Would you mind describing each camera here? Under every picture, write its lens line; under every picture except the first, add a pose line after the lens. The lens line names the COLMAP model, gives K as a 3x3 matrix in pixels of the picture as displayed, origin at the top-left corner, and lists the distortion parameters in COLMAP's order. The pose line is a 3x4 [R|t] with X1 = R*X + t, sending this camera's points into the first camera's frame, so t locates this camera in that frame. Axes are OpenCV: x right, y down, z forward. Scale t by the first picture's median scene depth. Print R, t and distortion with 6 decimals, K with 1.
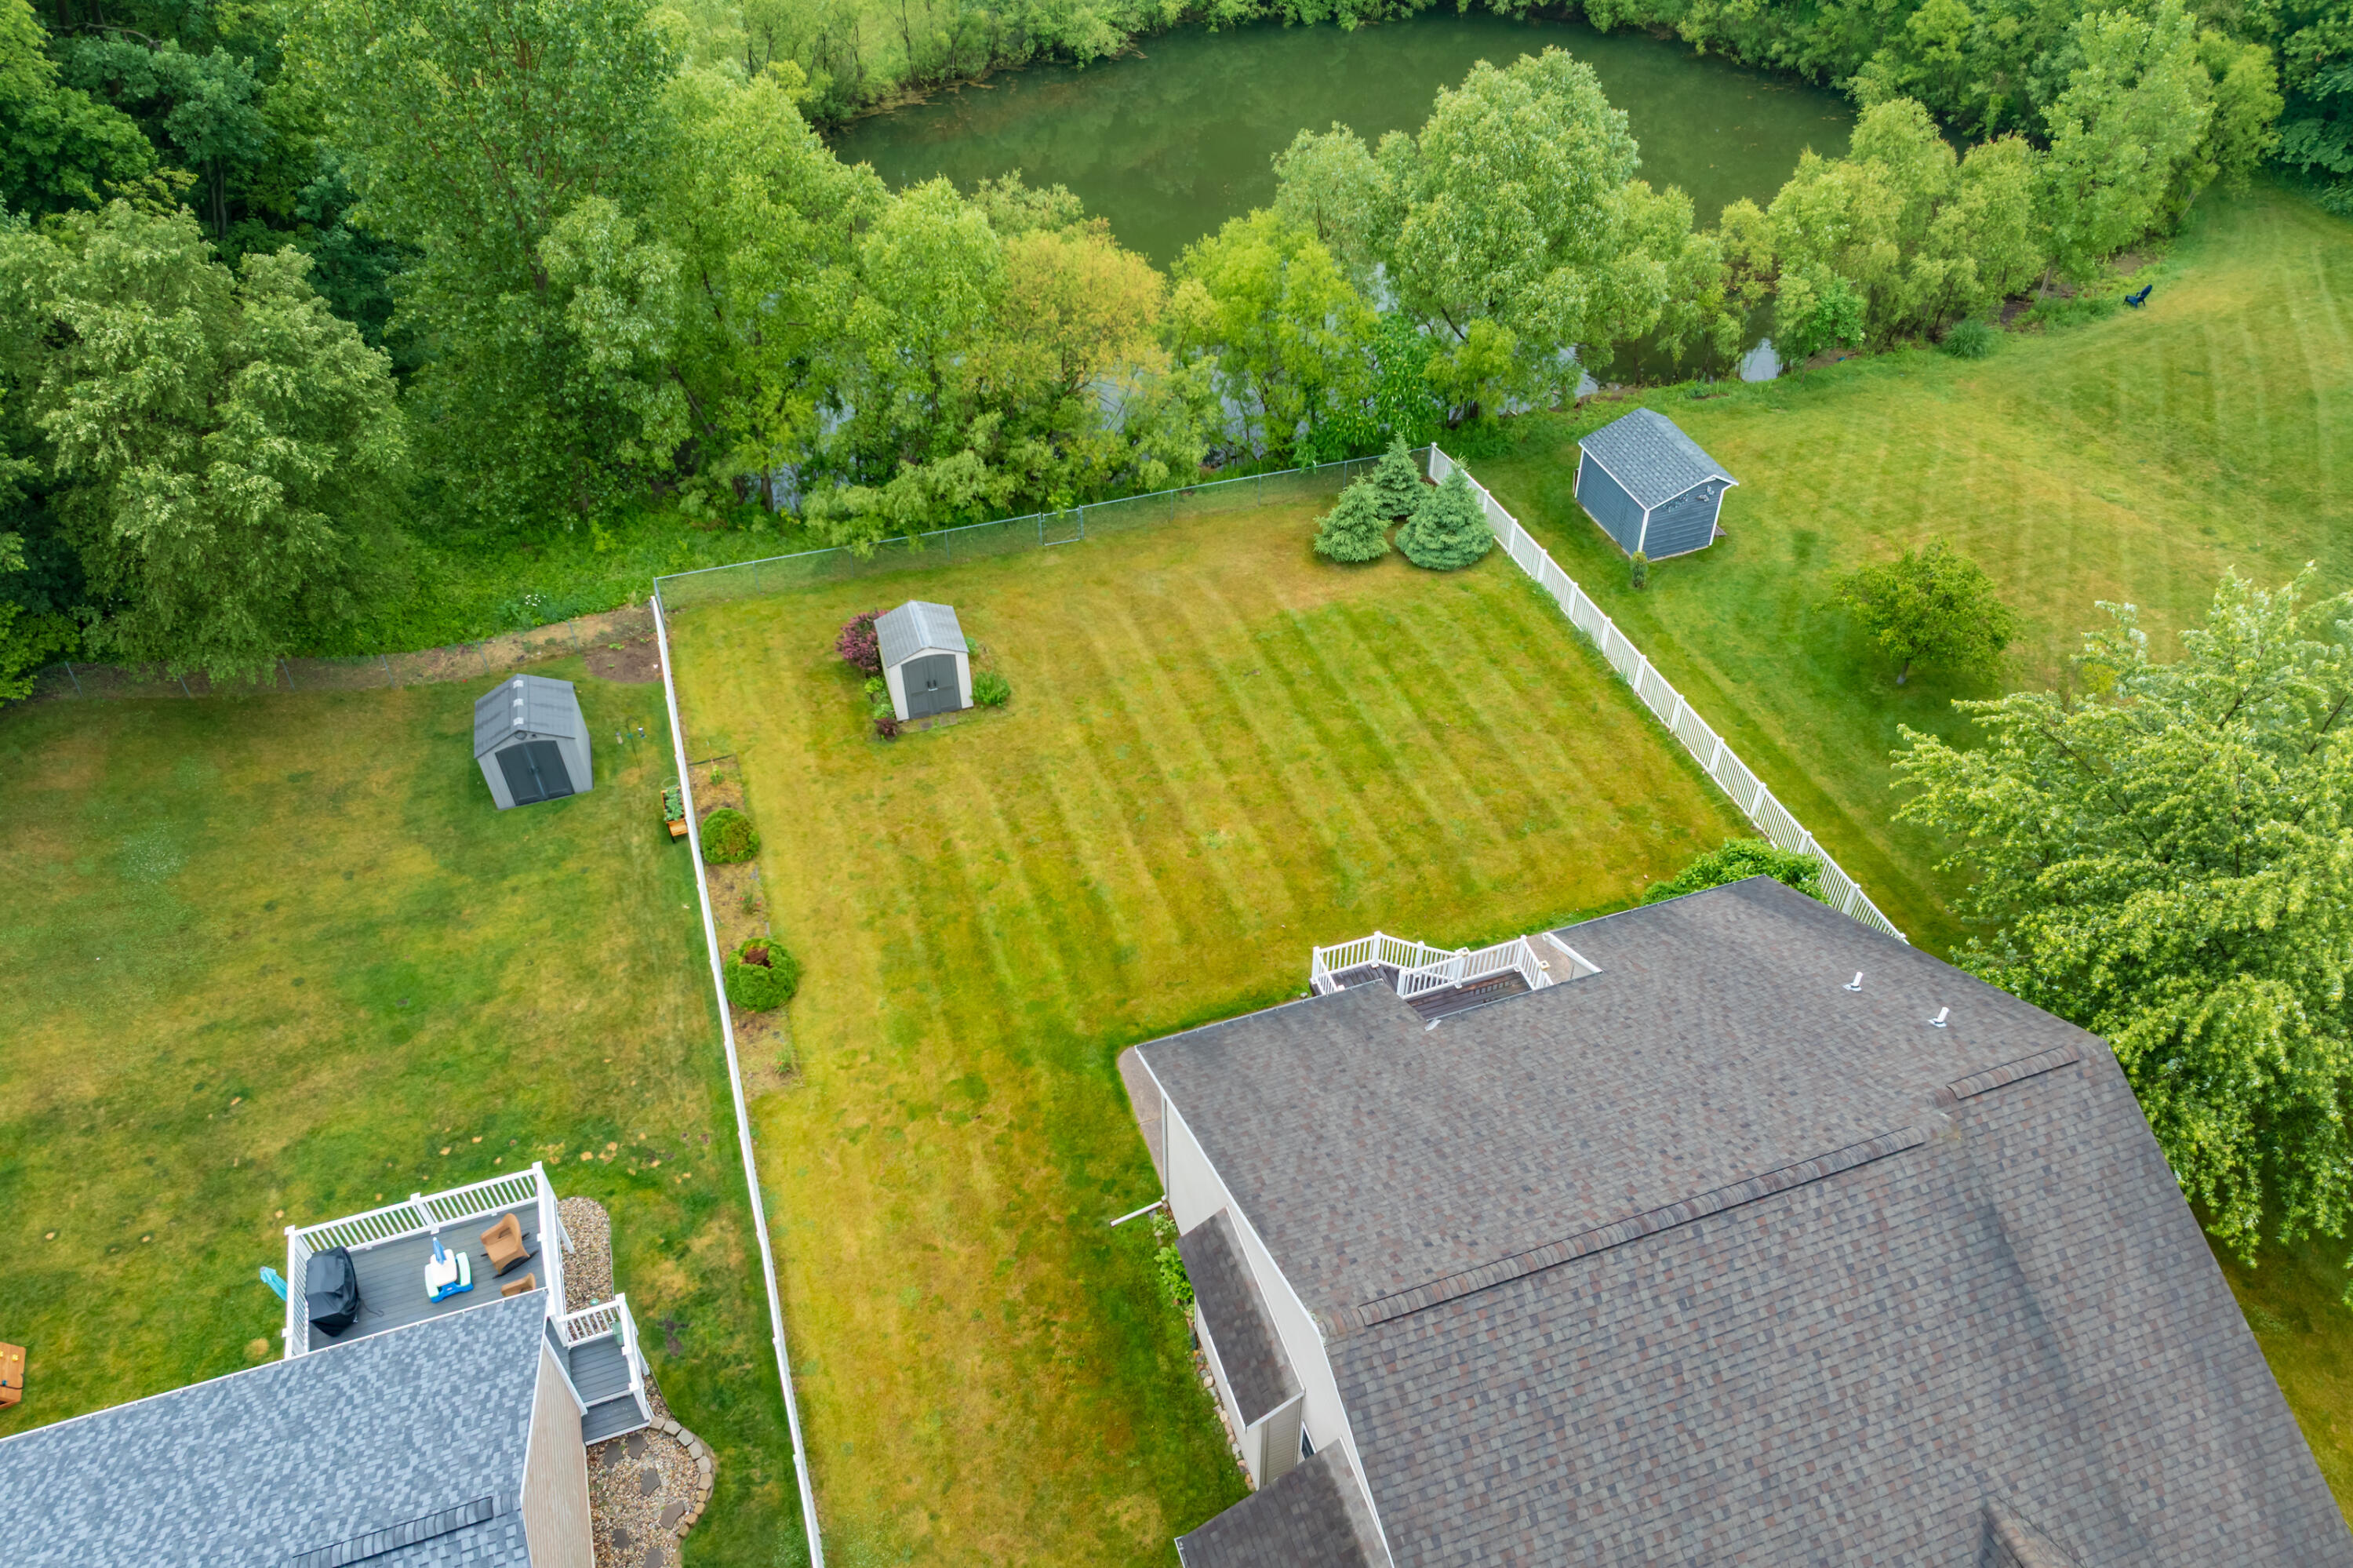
lens RADIAL K [[1647.4, 0, 1176.5], [0, 1647.4, 784.0], [0, 0, 1]] dist [-0.019978, 0.000413]
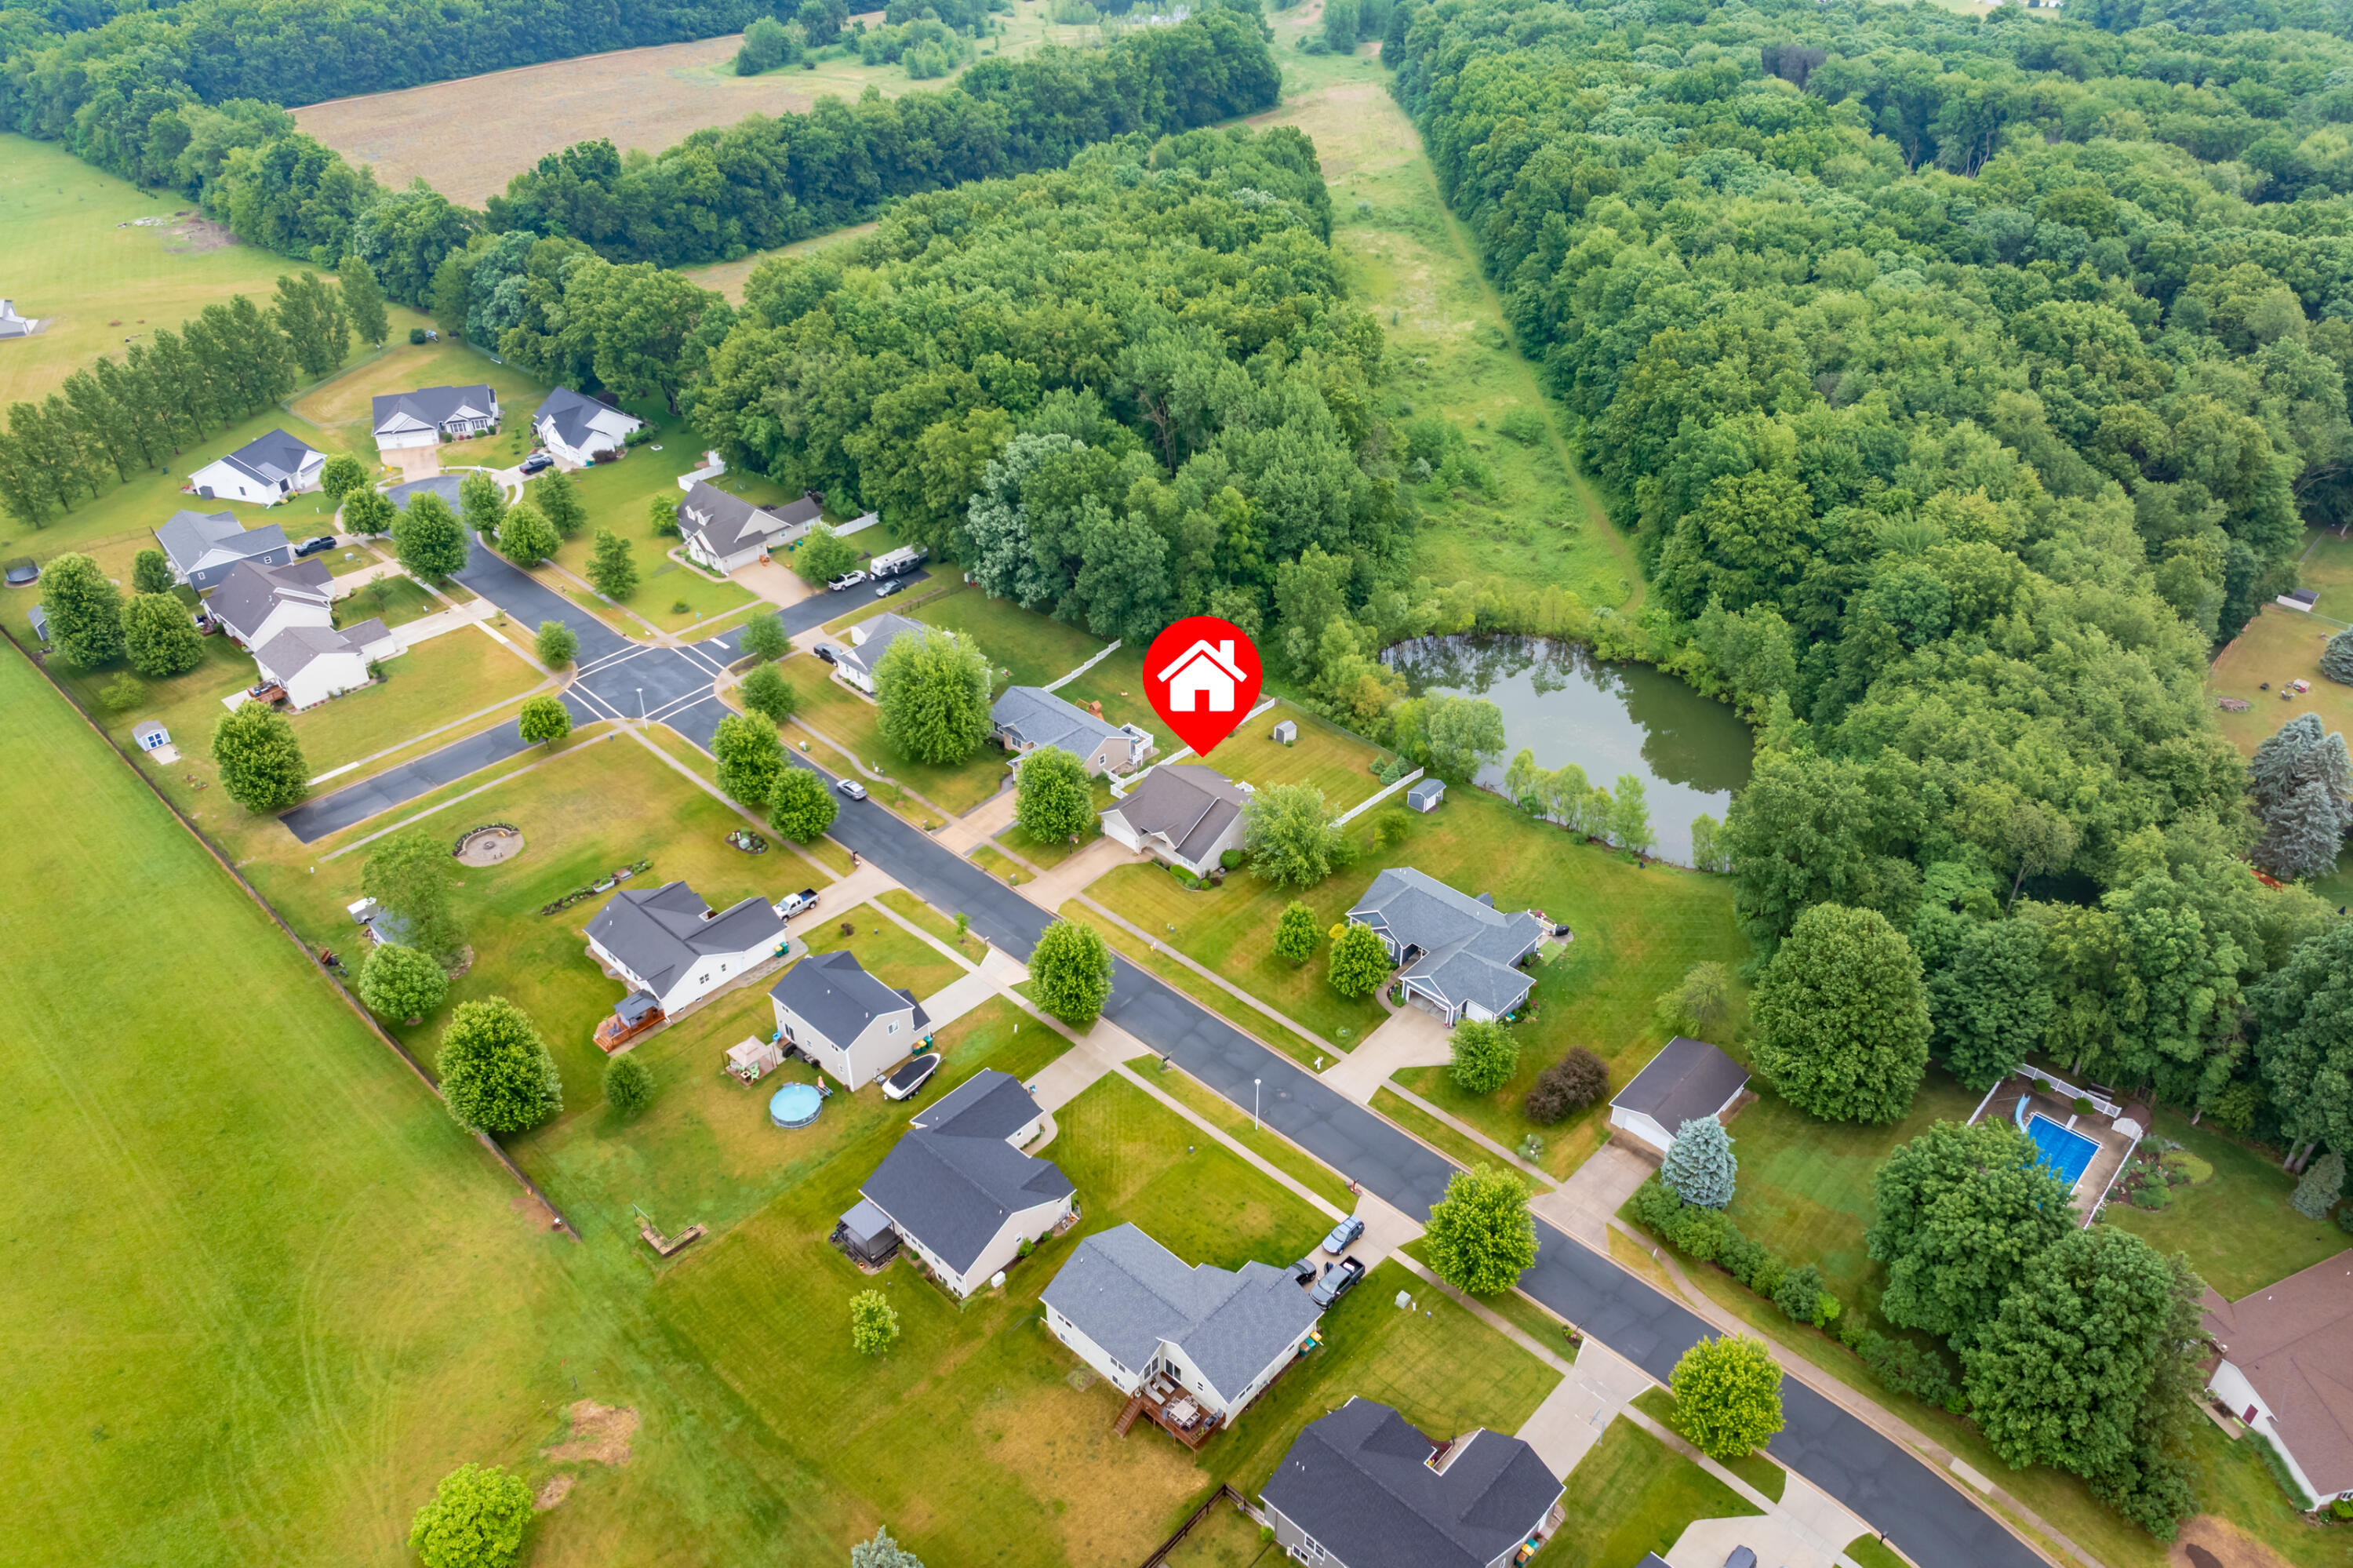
lens RADIAL K [[1658.2, 0, 1186.9], [0, 1658.2, 757.0], [0, 0, 1]] dist [-0.029010, 0.006663]
pose [[0.475662, 0.501907, -0.722382, 2.984782], [-0.599163, 0.786130, 0.151672, -0.530084], [0.644011, 0.360680, 0.674656, -2.253954]]
